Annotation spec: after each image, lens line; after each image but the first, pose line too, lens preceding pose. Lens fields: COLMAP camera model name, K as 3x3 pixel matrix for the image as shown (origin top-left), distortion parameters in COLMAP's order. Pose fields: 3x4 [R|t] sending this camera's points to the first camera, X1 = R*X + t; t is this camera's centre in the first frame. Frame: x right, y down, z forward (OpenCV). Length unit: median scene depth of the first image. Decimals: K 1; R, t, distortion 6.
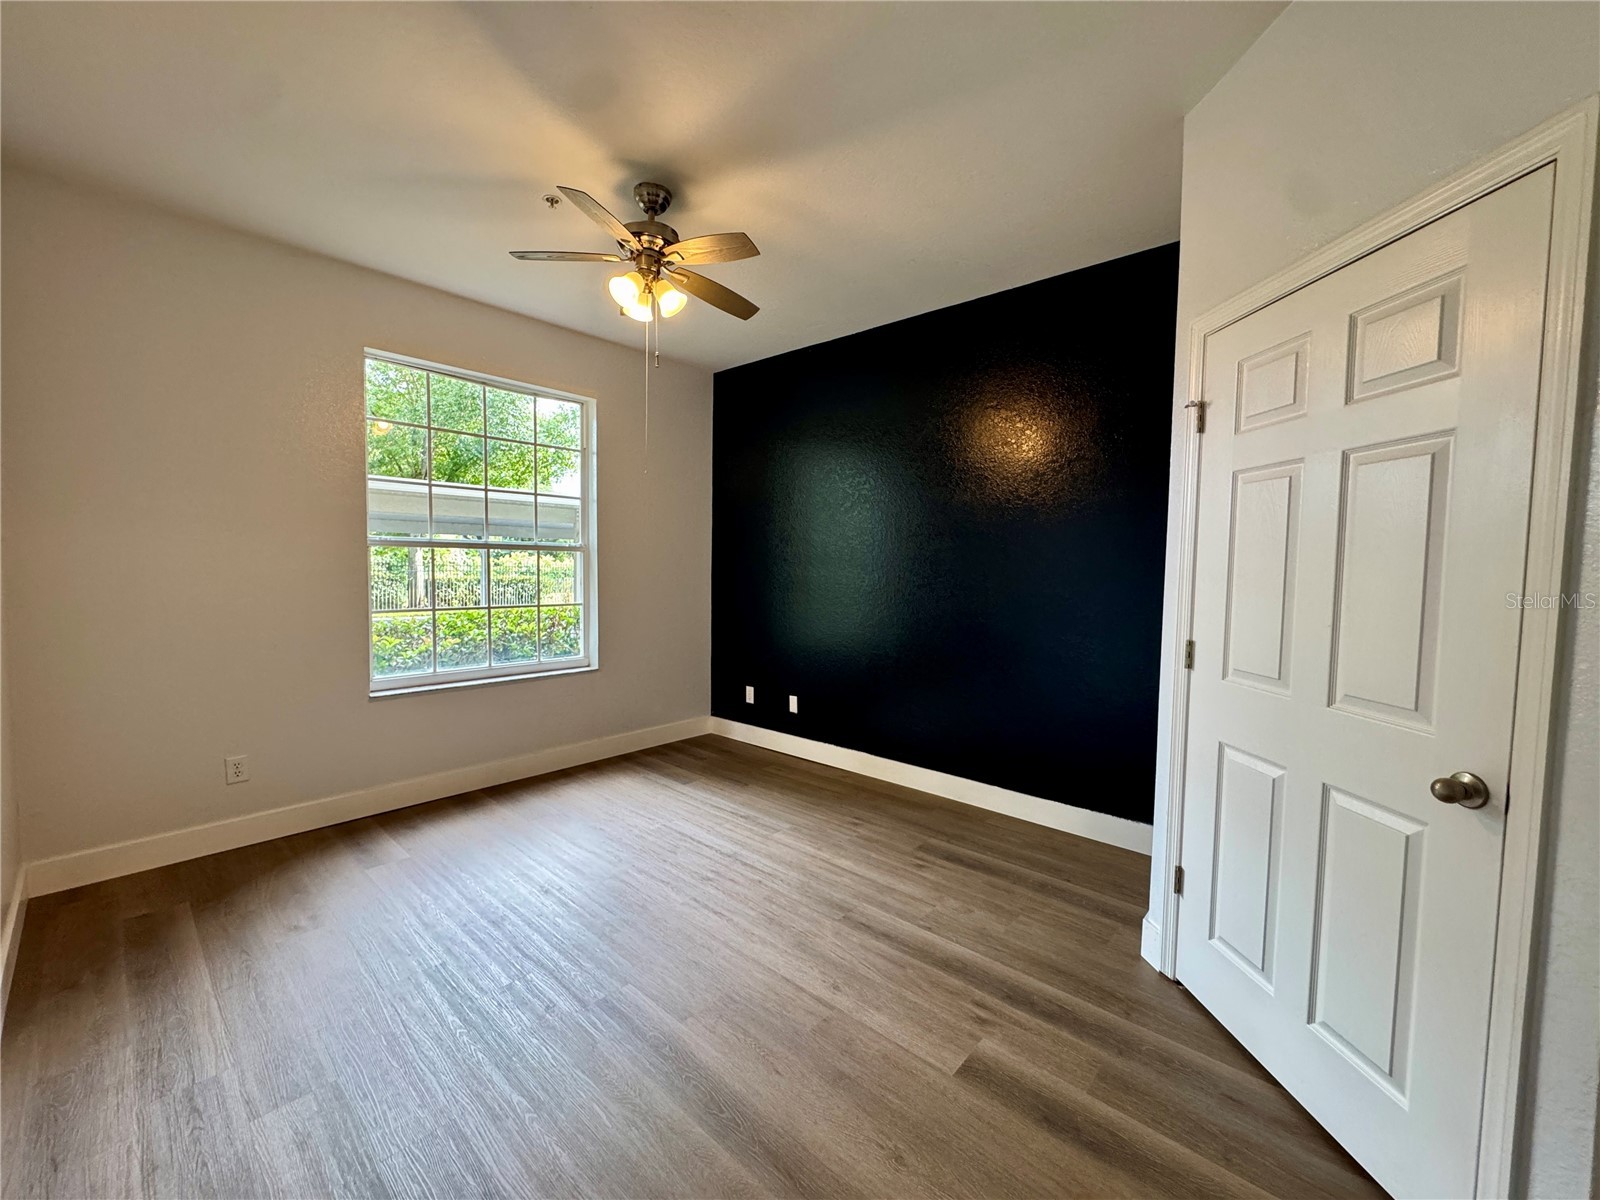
lens RADIAL K [[630.5, 0, 799.5], [0, 630.5, 595.8], [0, 0, 1]] dist [-0.003836, 0.000030]
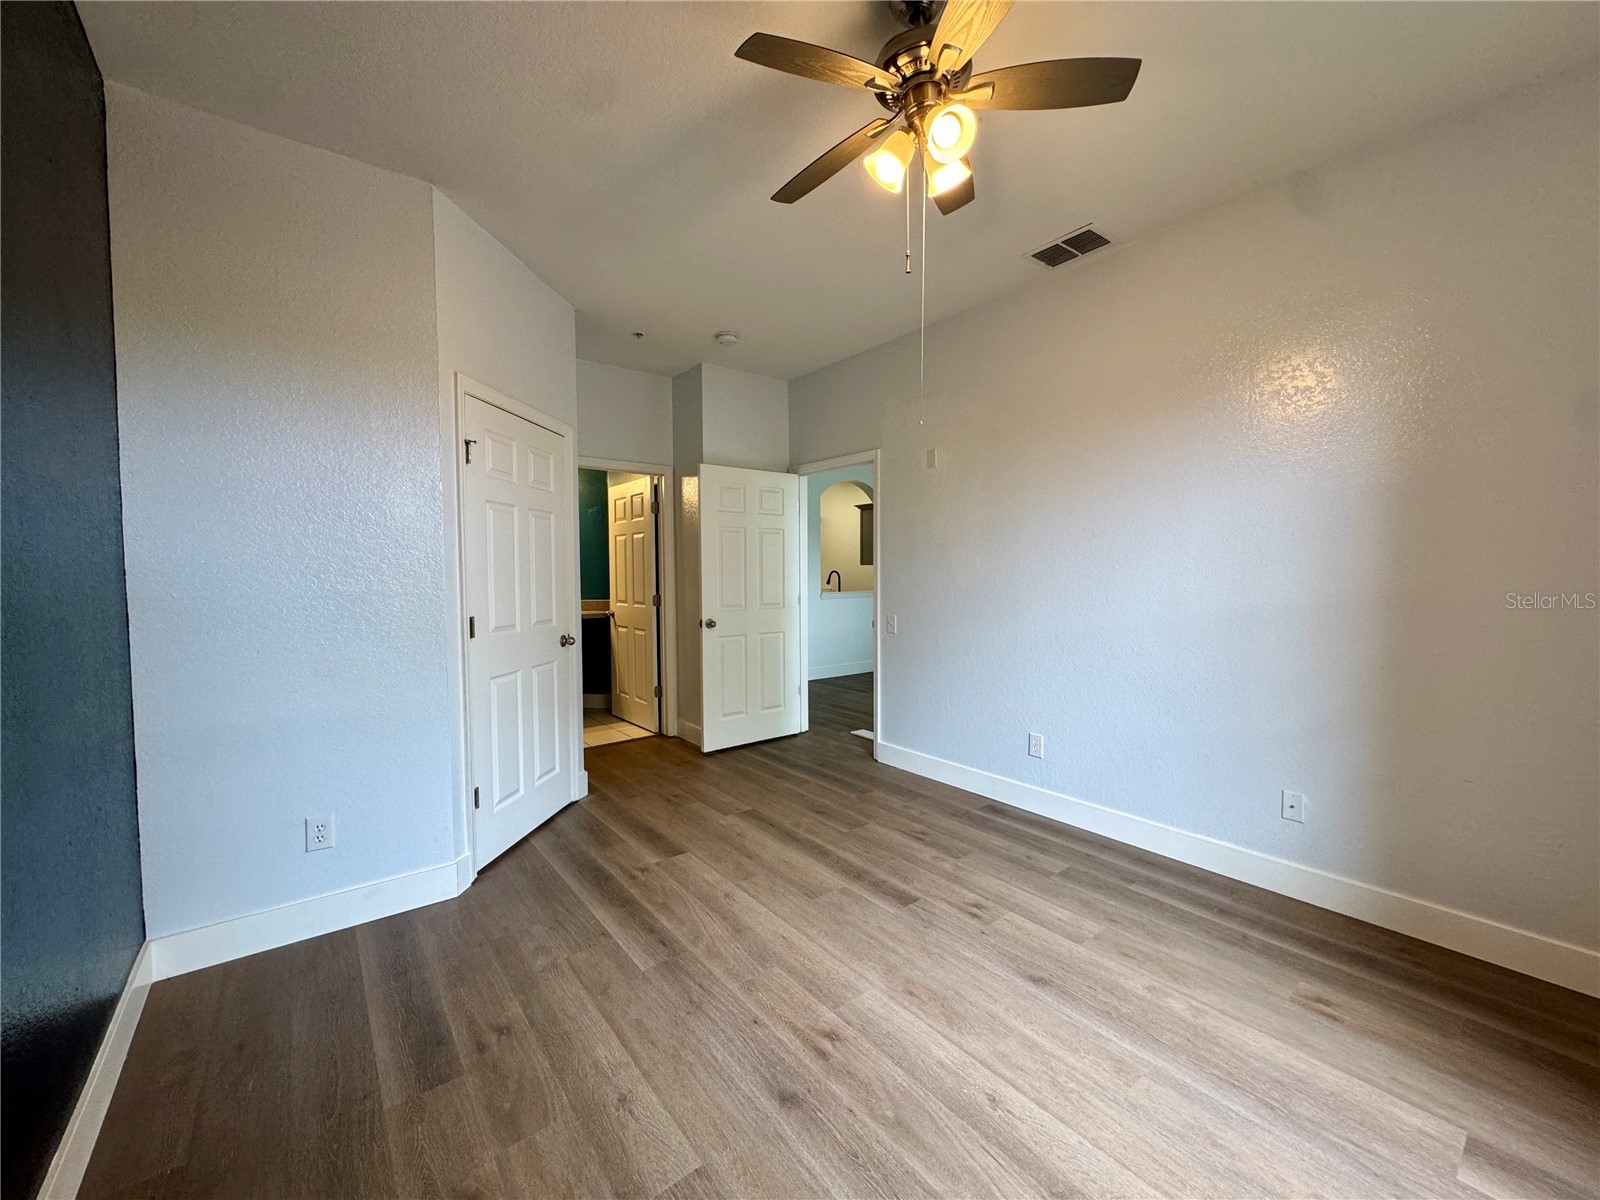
lens RADIAL K [[639.3, 0, 799.6], [0, 639.3, 596.8], [0, 0, 1]] dist [-0.003201, 0.000304]
pose [[-0.985902, -0.015529, 0.166603, -0.222121], [-0.001300, 0.996365, 0.085177, -0.067262], [-0.167320, 0.083760, -0.982338, 1.665809]]
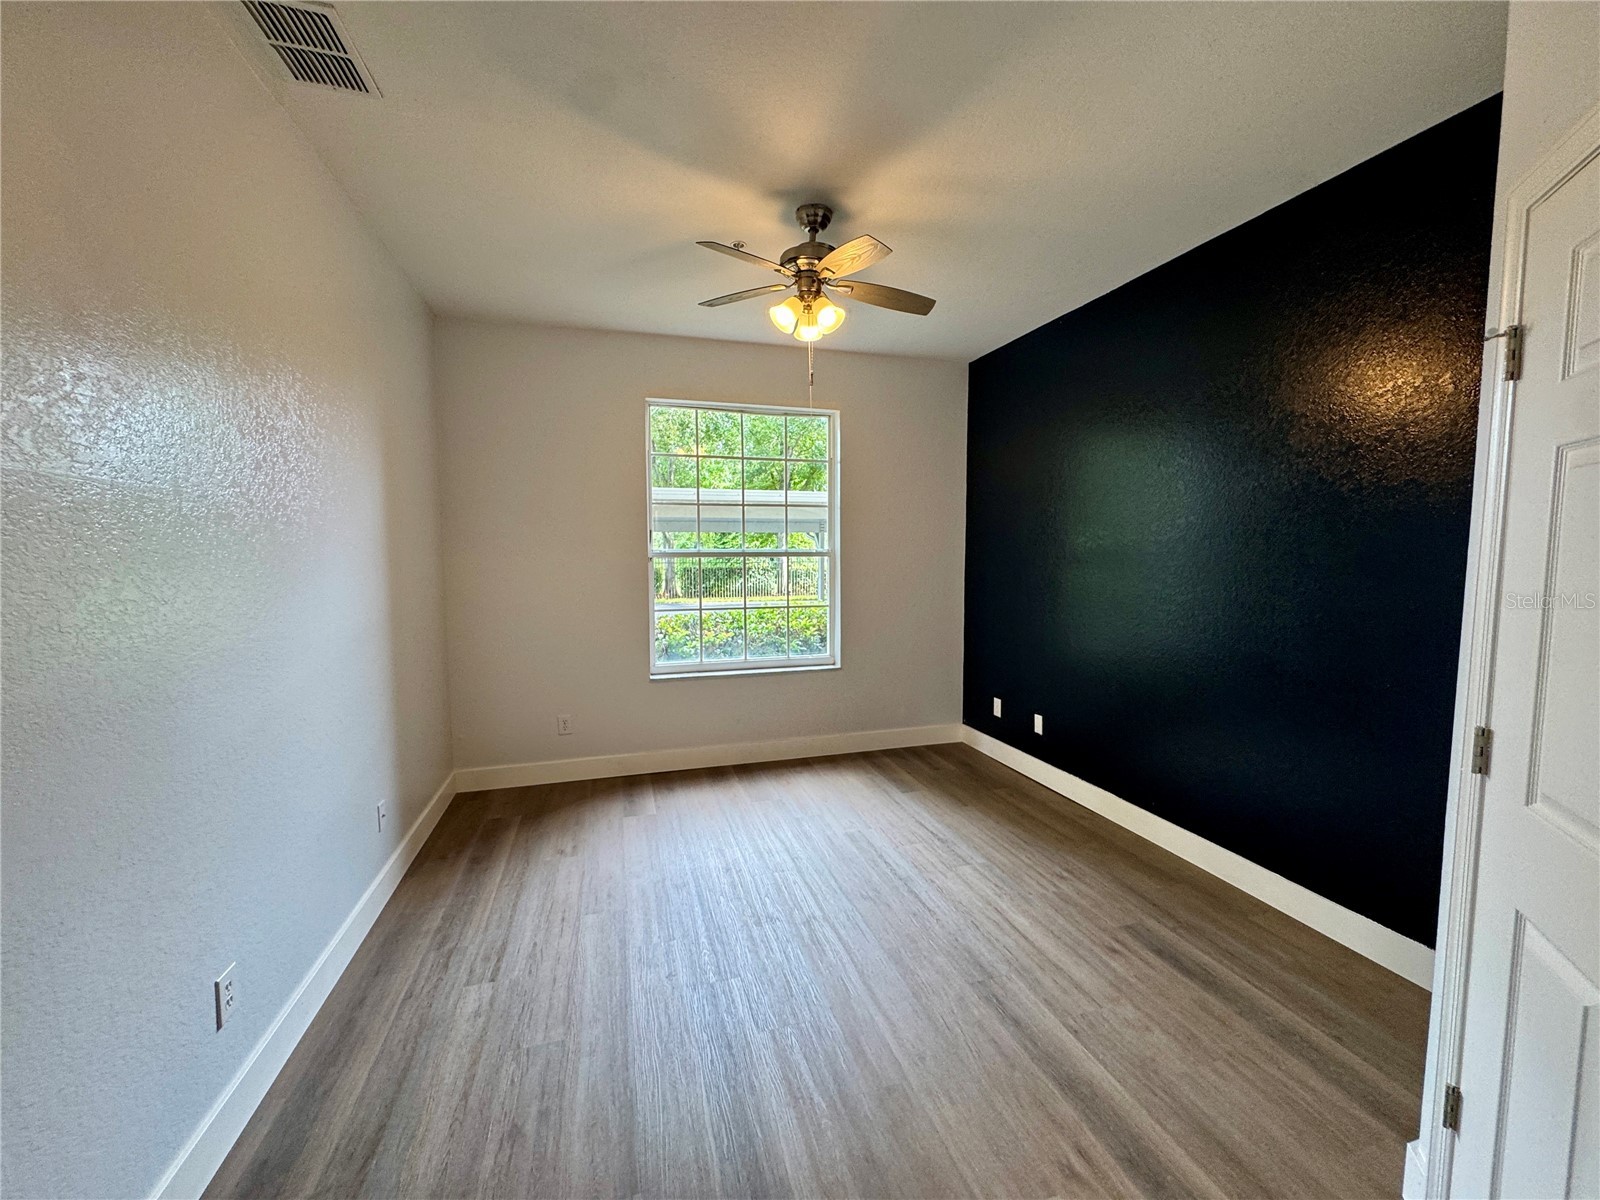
lens RADIAL K [[630.5, 0, 799.5], [0, 630.5, 595.8], [0, 0, 1]] dist [-0.003836, 0.000030]
pose [[0.854393, 0.021571, -0.519179, 0.276105], [-0.010851, 0.999661, 0.023678, -0.047112], [0.519514, -0.014596, 0.854337, 0.110371]]
